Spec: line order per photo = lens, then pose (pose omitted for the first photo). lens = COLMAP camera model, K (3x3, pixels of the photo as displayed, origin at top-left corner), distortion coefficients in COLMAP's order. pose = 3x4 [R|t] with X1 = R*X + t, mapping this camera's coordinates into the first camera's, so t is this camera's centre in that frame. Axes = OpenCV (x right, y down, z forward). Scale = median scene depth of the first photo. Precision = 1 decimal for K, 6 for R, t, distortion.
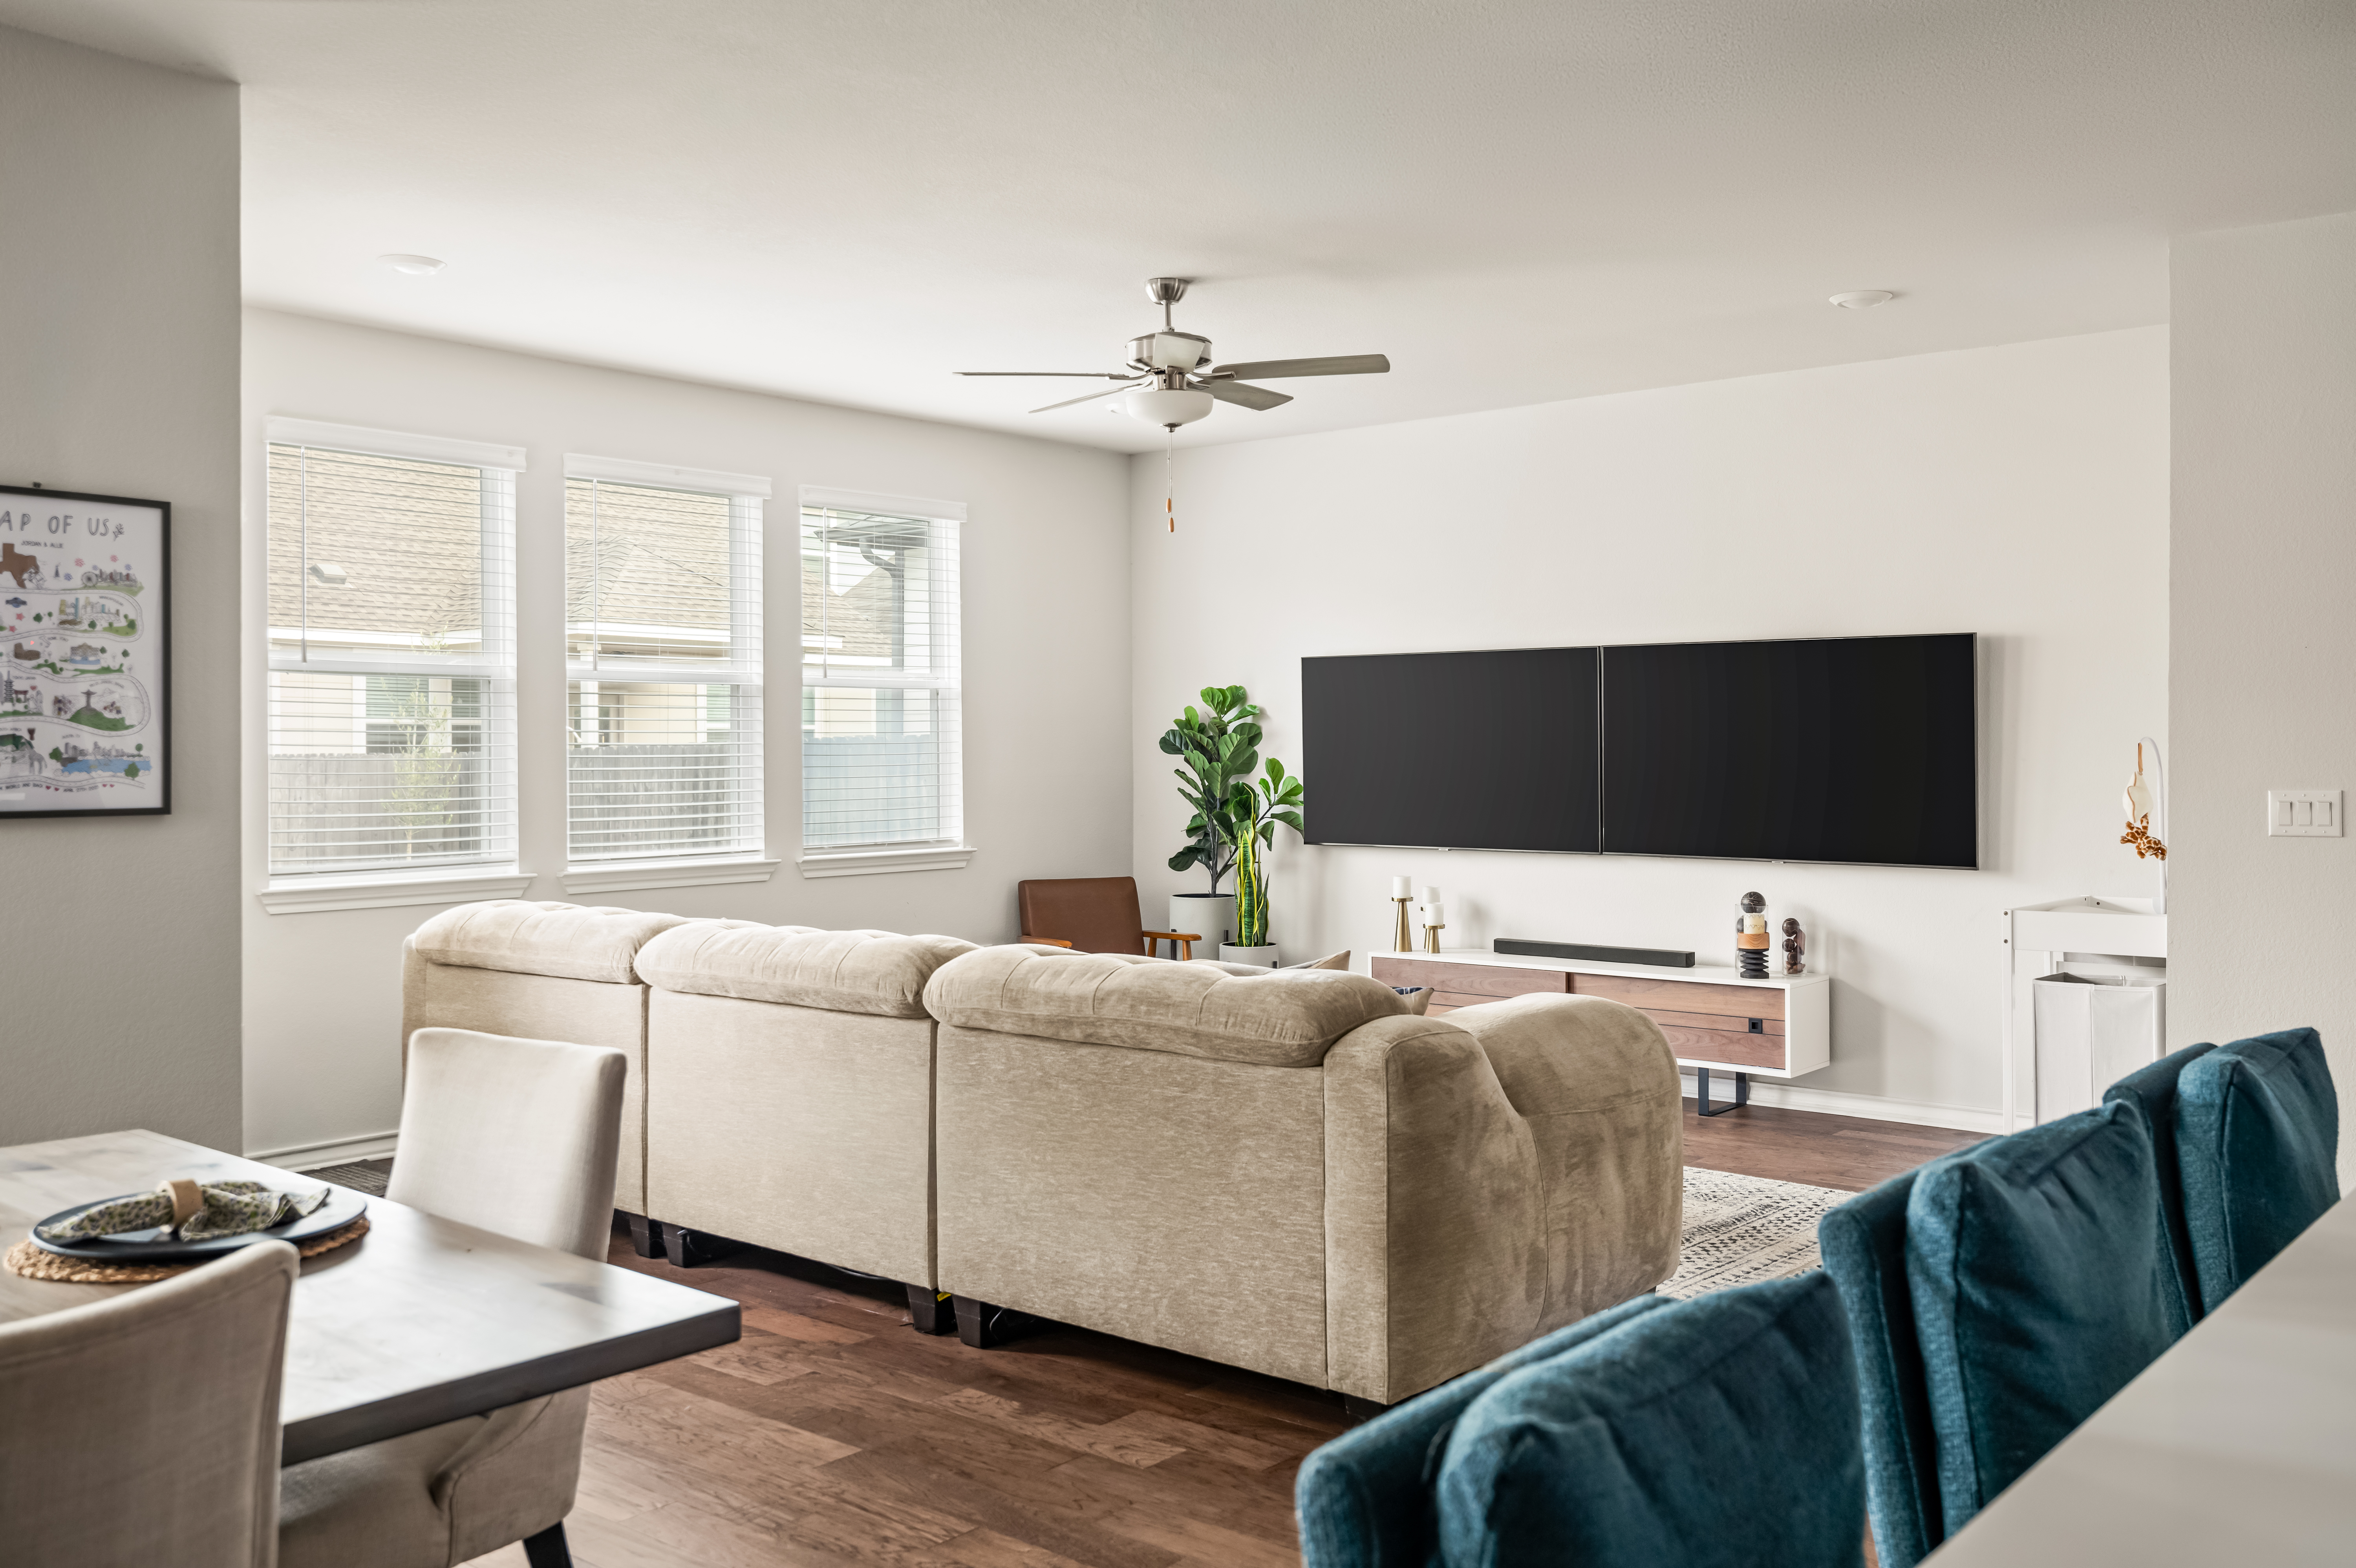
lens RADIAL K [[1986.8, 0, 1191.3], [0, 1986.8, 750.0], [0, 0, 1]] dist [0.017872, -0.024656]
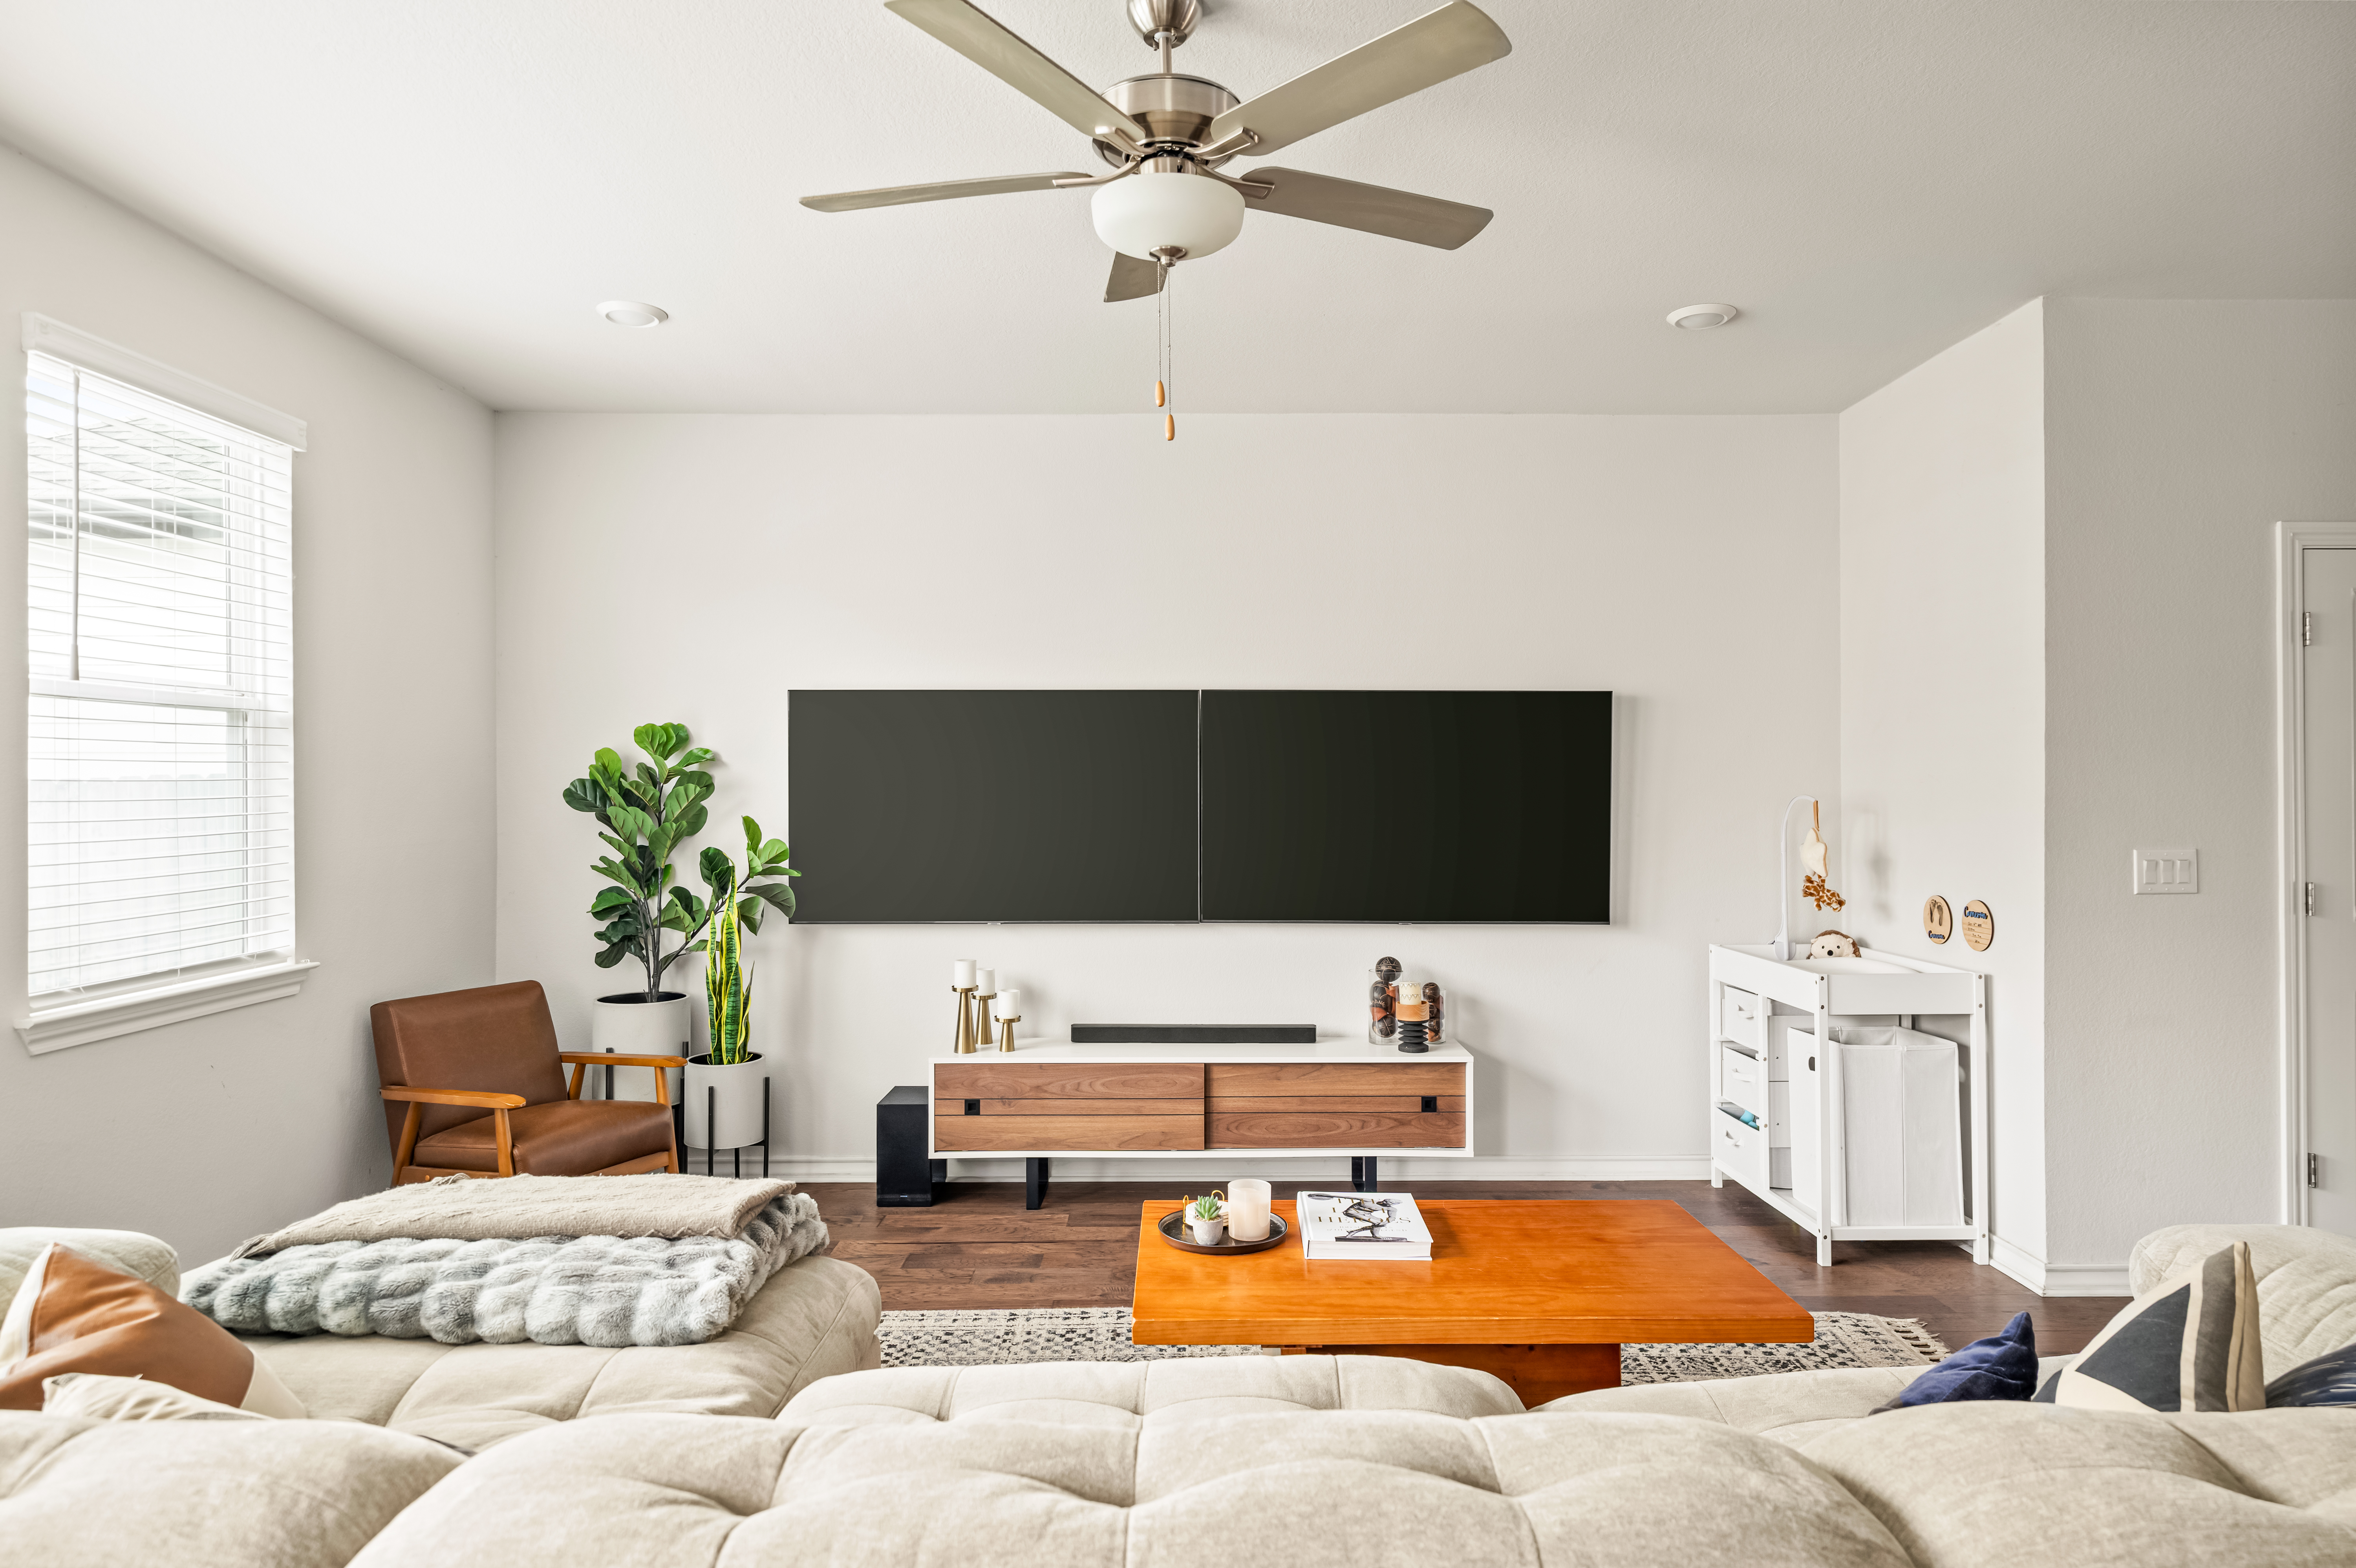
lens RADIAL K [[1377.4, 0, 1185.1], [0, 1377.4, 779.8], [0, 0, 1]] dist [0.002388, -0.001752]
pose [[0.766150, 0.006464, 0.642630, -0.245063], [-0.000787, 0.999958, -0.009120, -0.007502], [-0.642662, 0.006482, 0.766123, 0.654908]]
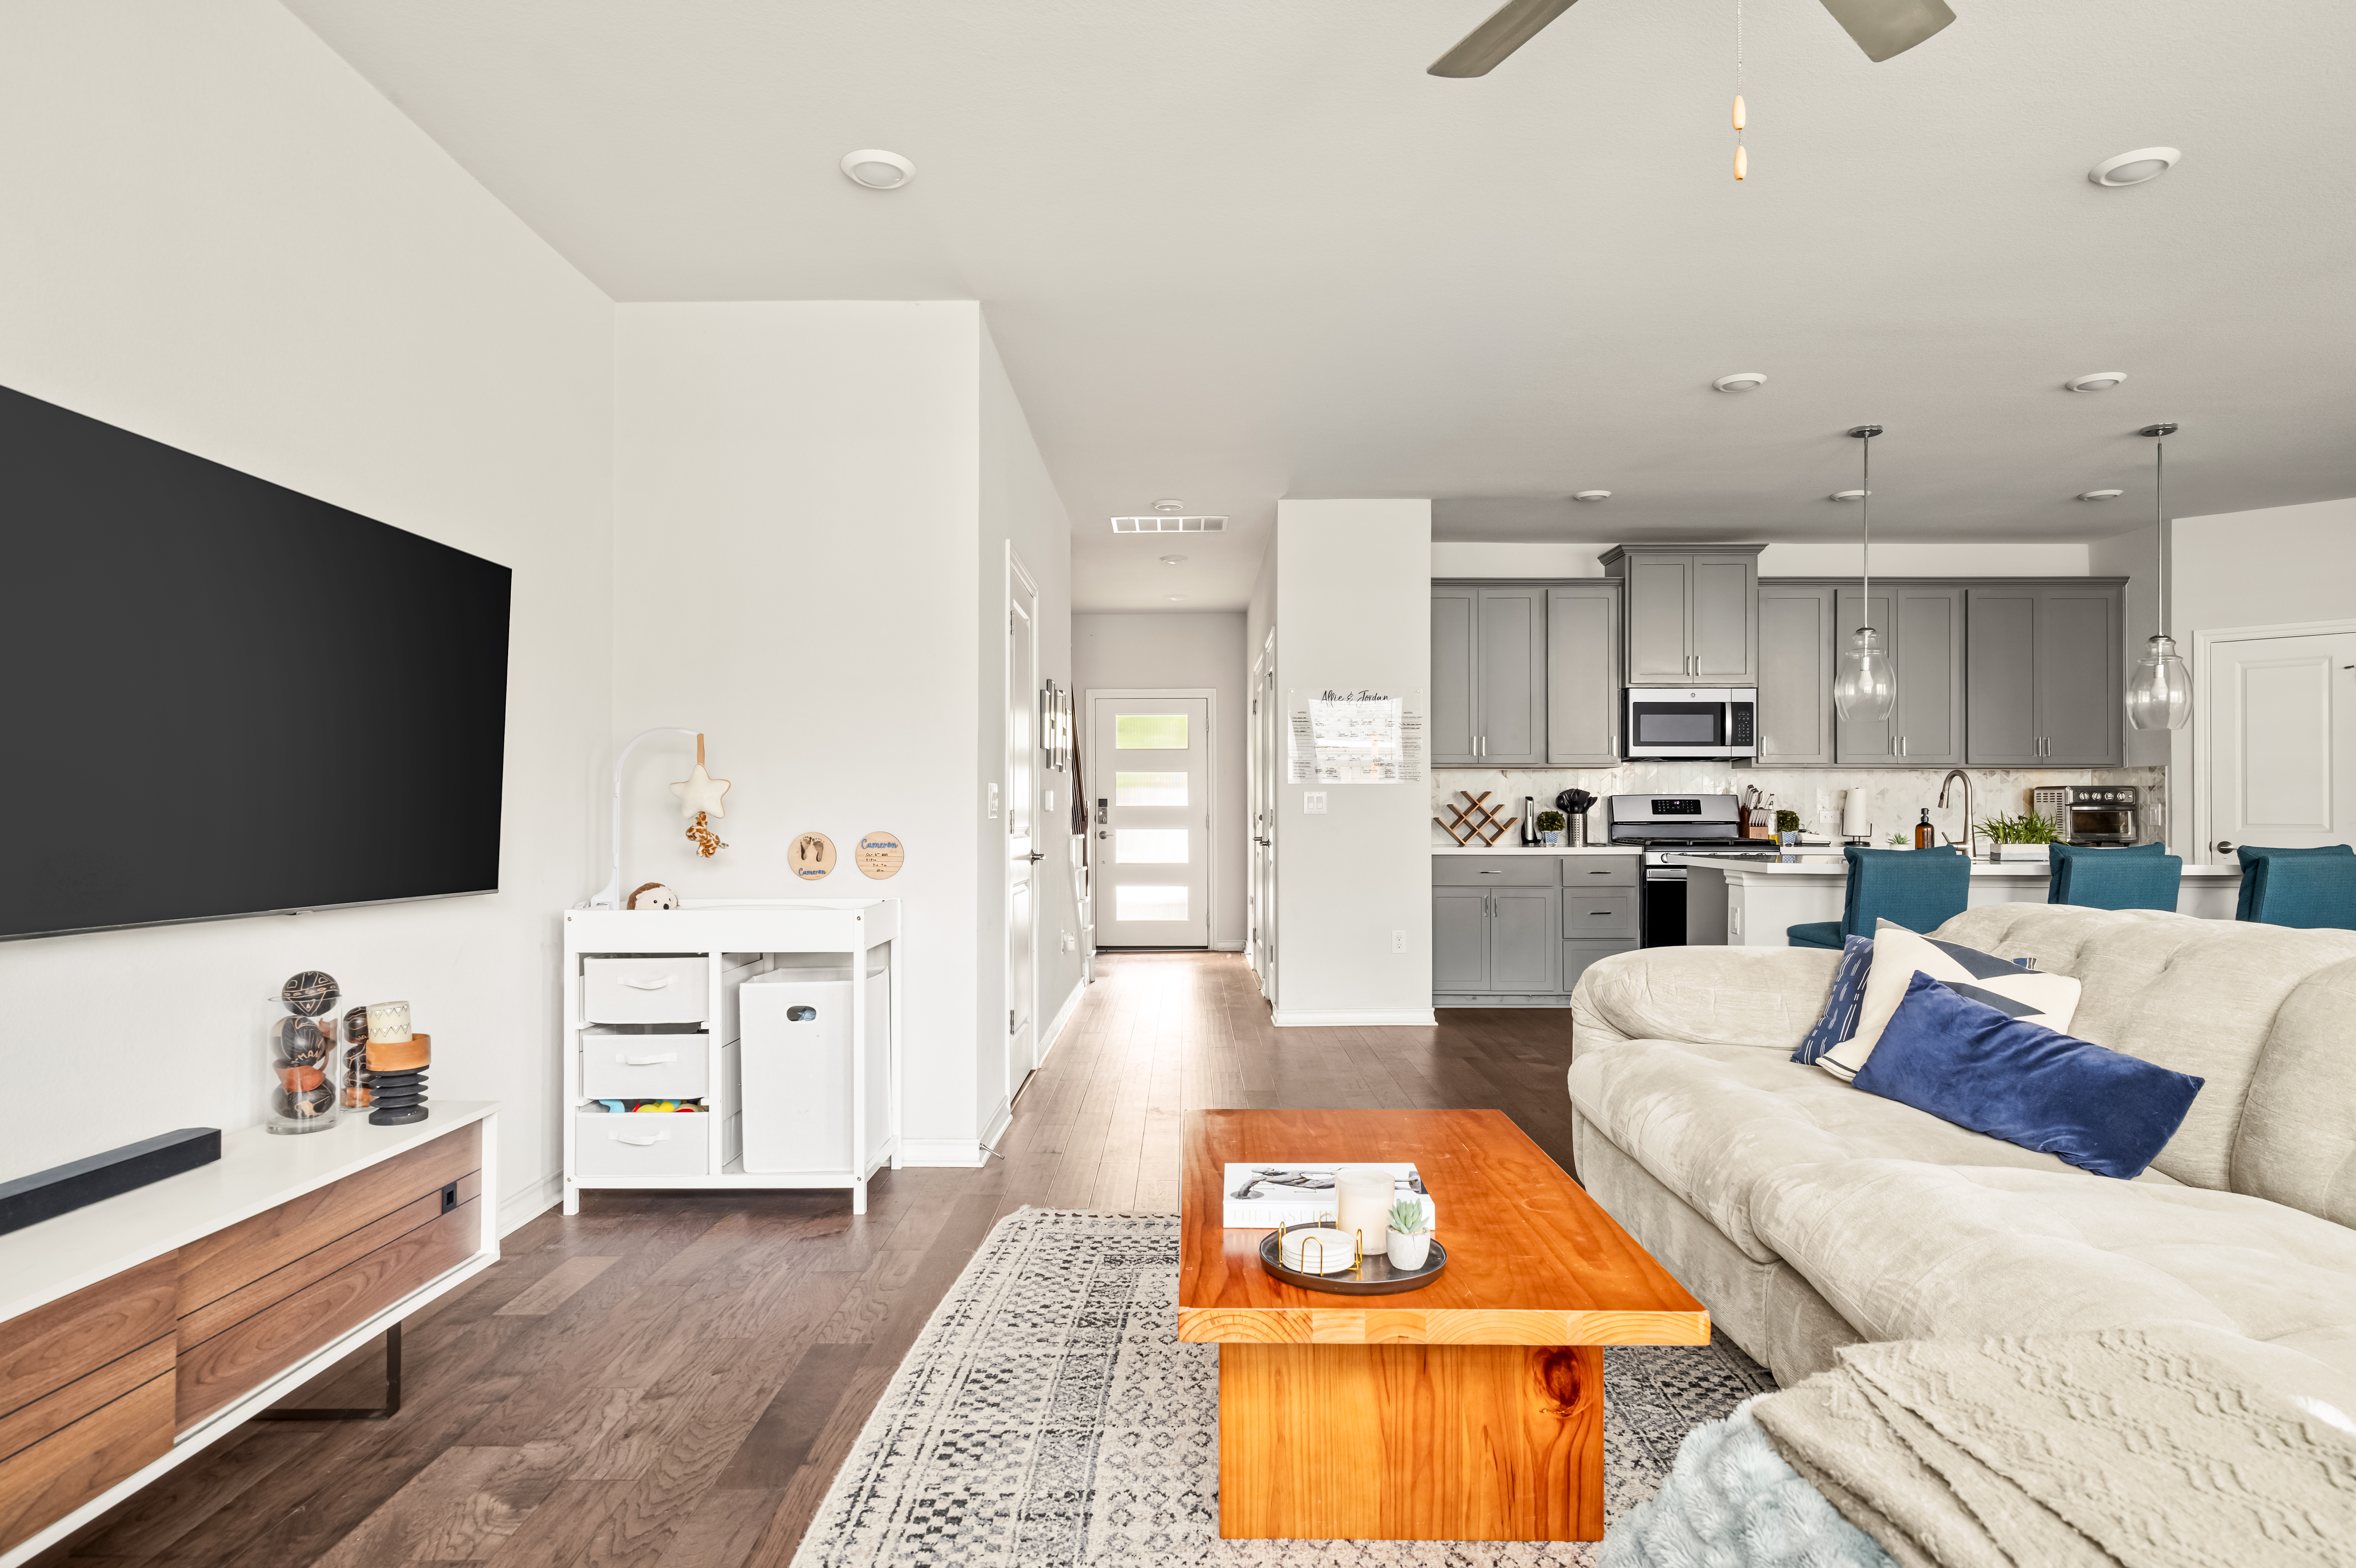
lens RADIAL K [[1327.9, 0, 1194.8], [0, 1327.9, 796.7], [0, 0, 1]] dist [0.009025, -0.003094]
pose [[-0.637168, 0.012390, 0.770625, -0.155867], [0.000119, 0.999872, -0.015977, 0.036425], [-0.770725, -0.010088, -0.637089, 1.216959]]
